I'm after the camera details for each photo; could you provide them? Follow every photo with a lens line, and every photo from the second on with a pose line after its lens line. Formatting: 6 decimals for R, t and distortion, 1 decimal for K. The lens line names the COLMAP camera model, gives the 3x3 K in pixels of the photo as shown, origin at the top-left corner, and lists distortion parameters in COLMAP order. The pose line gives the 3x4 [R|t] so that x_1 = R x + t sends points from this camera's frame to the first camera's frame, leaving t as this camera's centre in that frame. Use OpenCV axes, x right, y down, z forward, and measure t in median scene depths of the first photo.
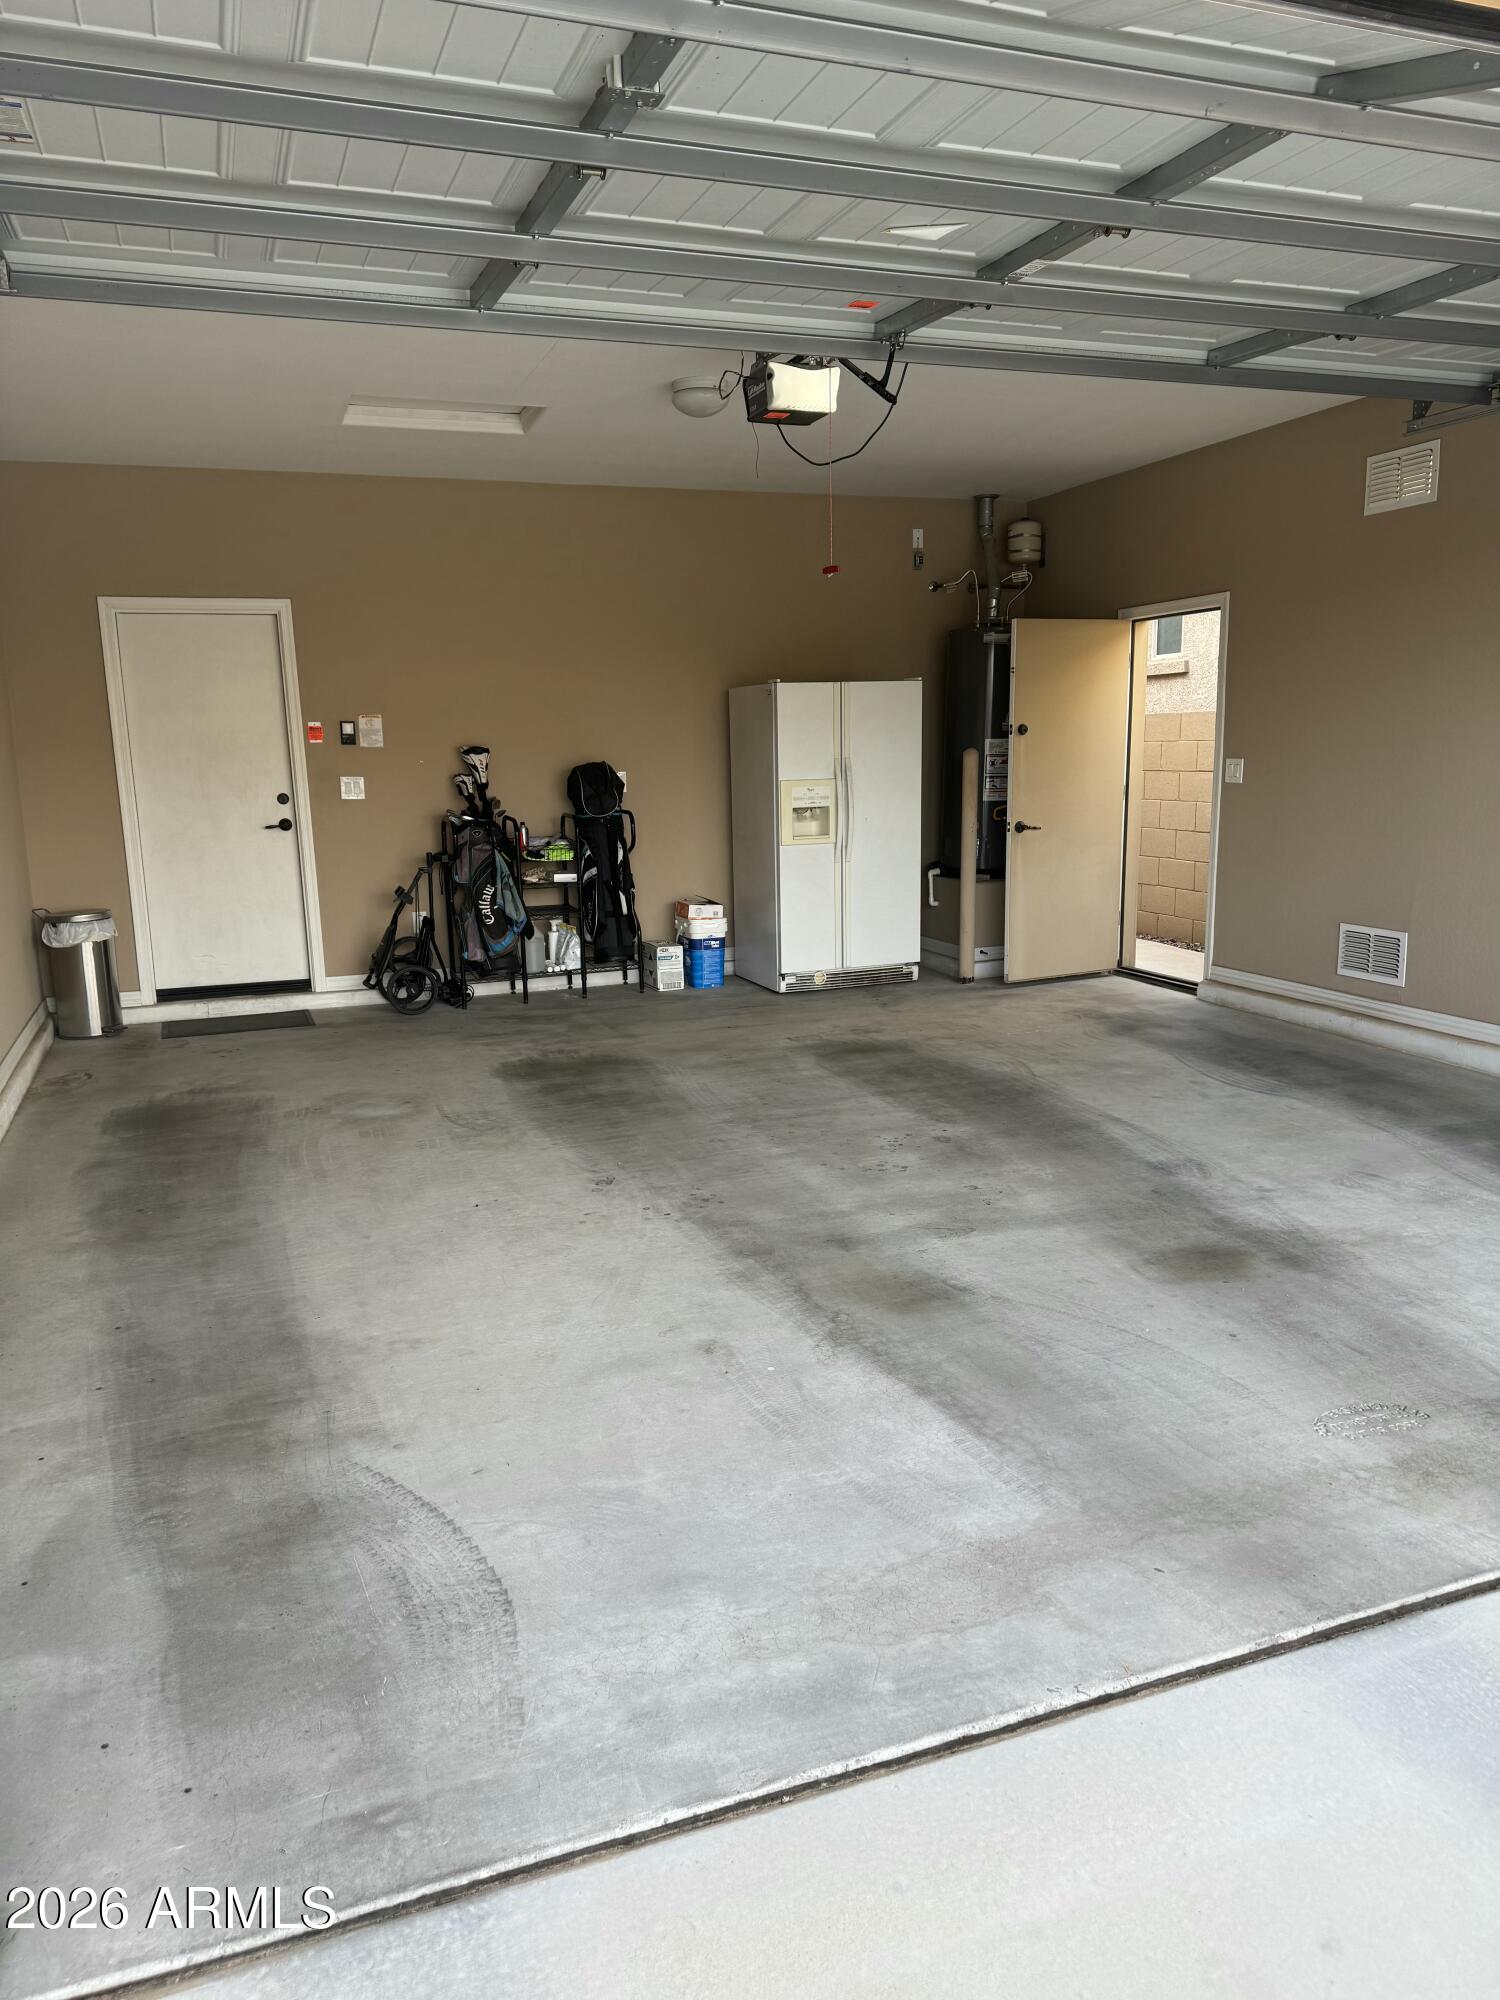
lens RADIAL K [[1418.8, 0, 749.6], [0, 1418.8, 998.3], [0, 0, 1]] dist [0.083028, -0.091854]
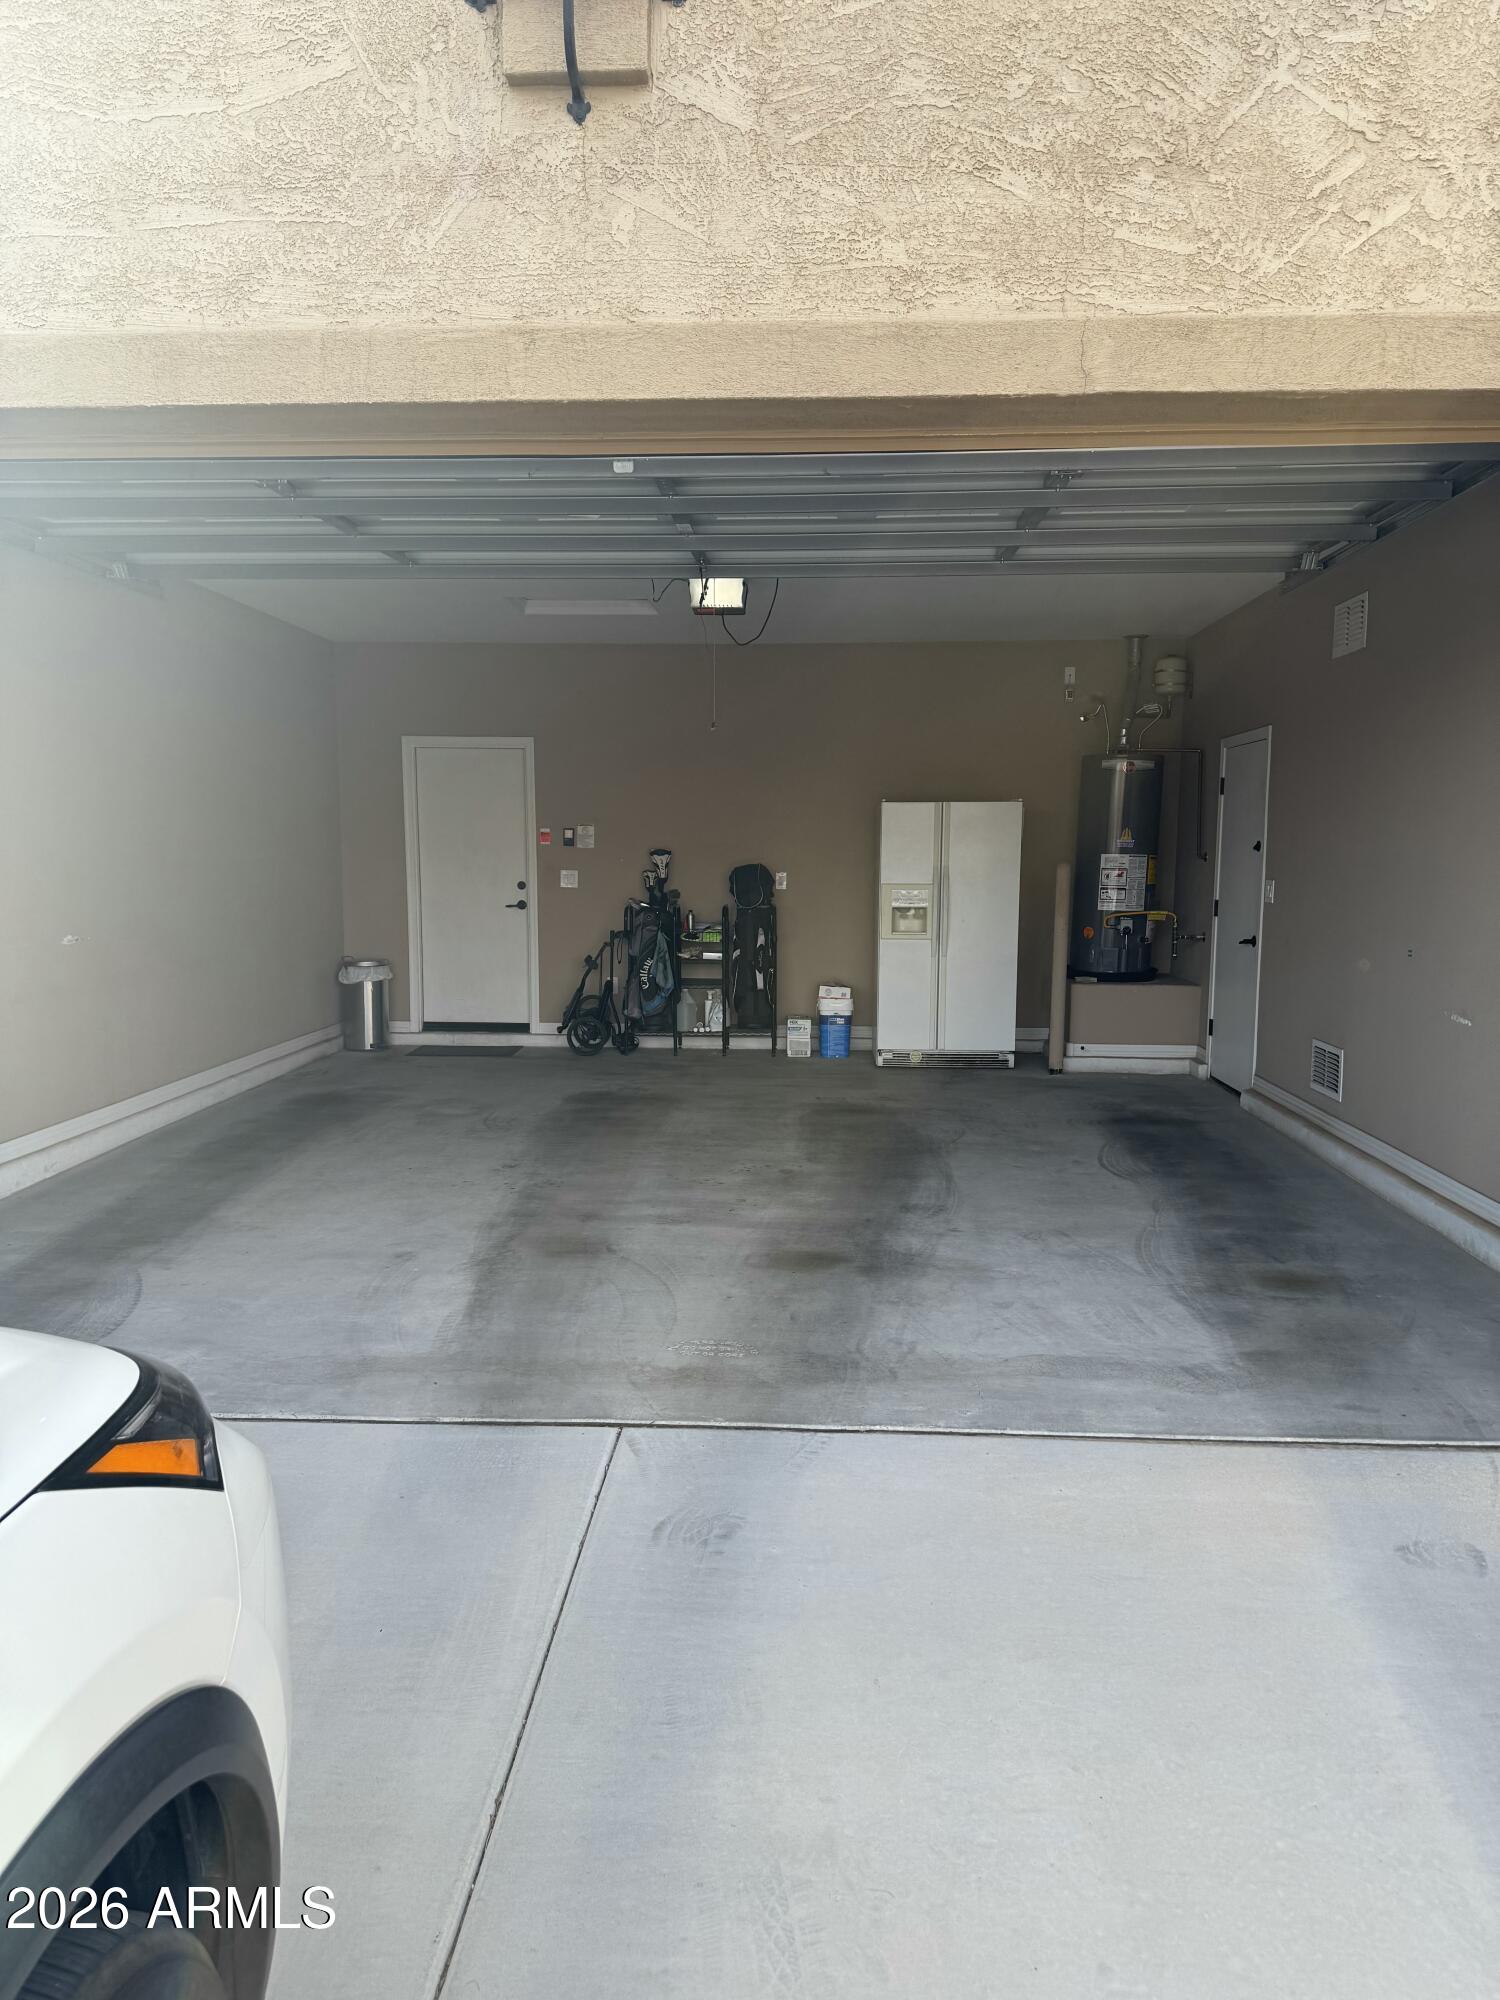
lens RADIAL K [[1418.8, 0, 750.5], [0, 1418.8, 986.6], [0, 0, 1]] dist [0.083028, -0.091854]
pose [[0.914790, 0.064835, -0.398692, 0.419001], [-0.095961, 0.993659, -0.058592, 0.010572], [0.392365, 0.091858, 0.915211, -0.113632]]
